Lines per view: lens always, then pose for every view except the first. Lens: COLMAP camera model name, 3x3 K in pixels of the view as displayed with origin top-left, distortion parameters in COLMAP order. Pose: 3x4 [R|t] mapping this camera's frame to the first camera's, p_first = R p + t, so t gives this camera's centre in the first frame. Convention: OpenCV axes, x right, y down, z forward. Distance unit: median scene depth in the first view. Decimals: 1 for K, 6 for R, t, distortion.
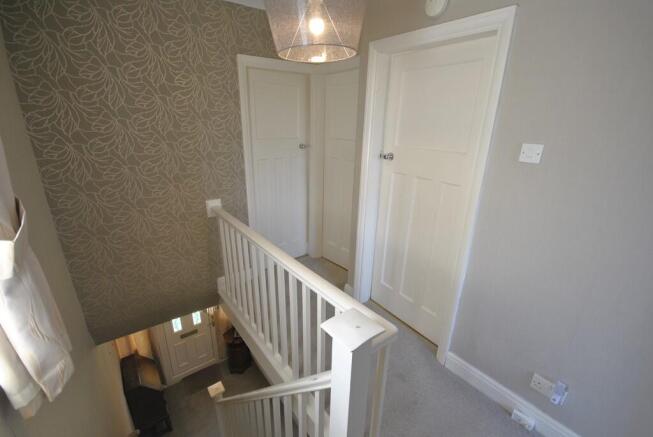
lens RADIAL K [[287.7, 0, 326.0], [0, 287.7, 221.5], [0, 0, 1]] dist [-0.002691, -0.002298]
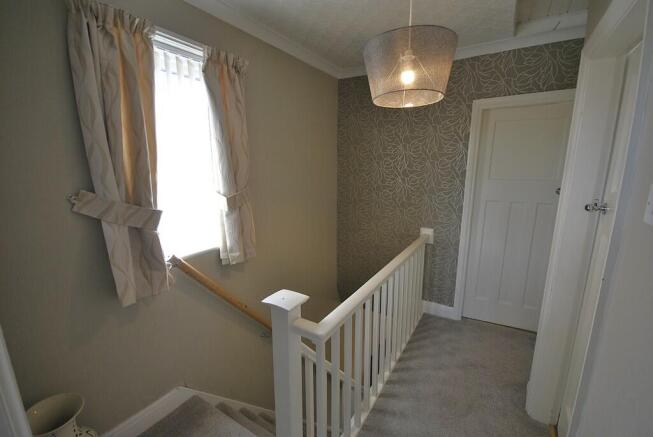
lens RADIAL K [[287.7, 0, 325.6], [0, 287.7, 219.7], [0, 0, 1]] dist [-0.002691, -0.002298]
pose [[0.346674, 0.161273, -0.924017, 0.952877], [-0.300719, 0.952218, 0.053371, -0.088624], [0.888473, 0.259367, 0.378608, 0.380115]]
